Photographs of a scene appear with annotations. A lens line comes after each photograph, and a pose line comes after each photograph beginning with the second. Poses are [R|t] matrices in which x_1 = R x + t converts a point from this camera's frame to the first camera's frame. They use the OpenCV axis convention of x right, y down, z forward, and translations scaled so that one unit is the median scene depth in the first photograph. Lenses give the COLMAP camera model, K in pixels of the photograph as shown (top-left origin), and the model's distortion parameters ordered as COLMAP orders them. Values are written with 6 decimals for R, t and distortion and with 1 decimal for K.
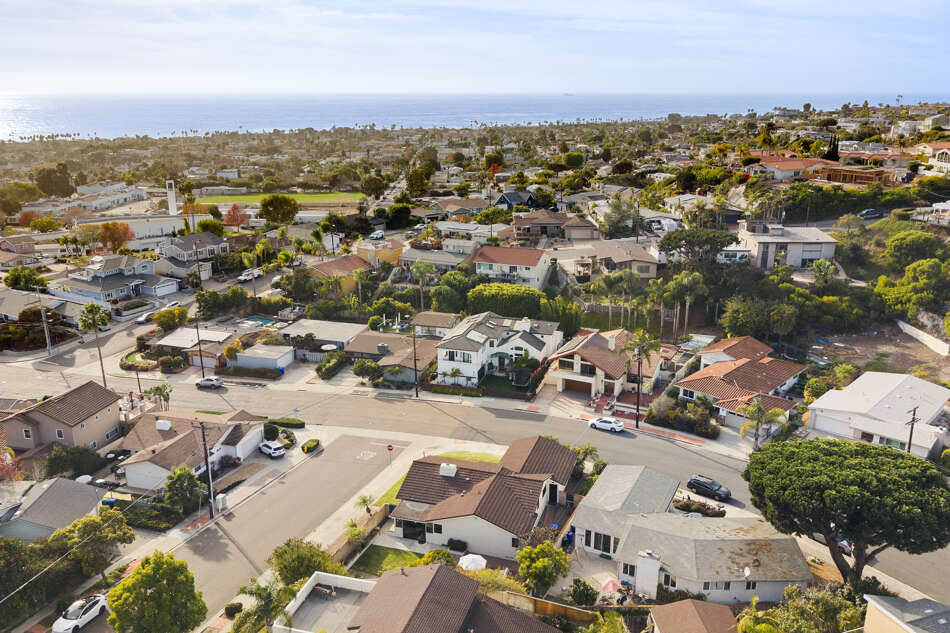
lens RADIAL K [[696.3, 0, 475.0], [0, 696.3, 316.5], [0, 0, 1]] dist [0.066519, -0.092410]
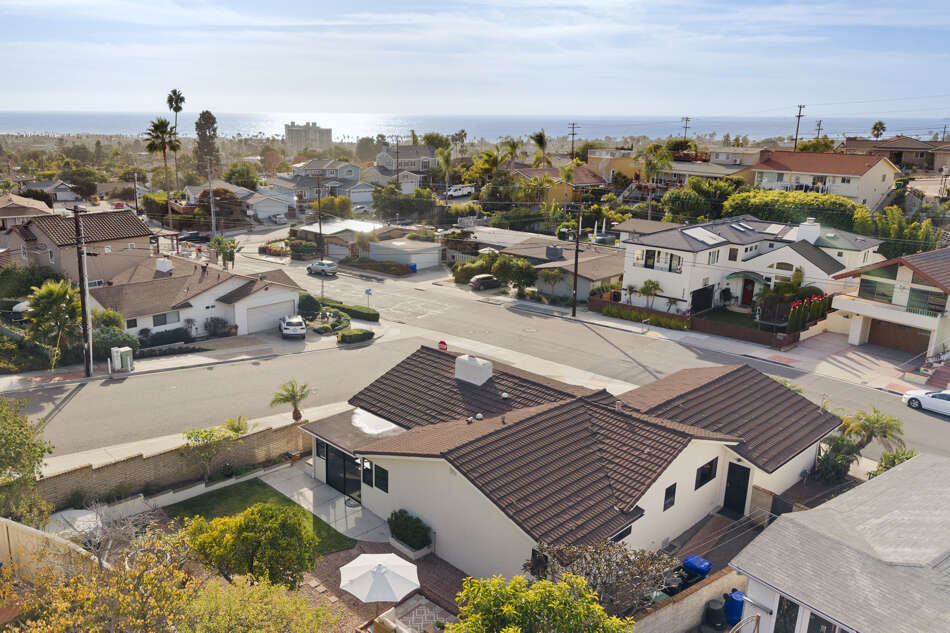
lens RADIAL K [[696.3, 0, 475.0], [0, 696.3, 316.5], [0, 0, 1]] dist [0.066519, -0.092410]
pose [[0.882684, 0.128586, -0.452034, 0.105743], [-0.155447, 0.987585, -0.022612, 0.138357], [0.443515, 0.090227, 0.891714, 0.429127]]
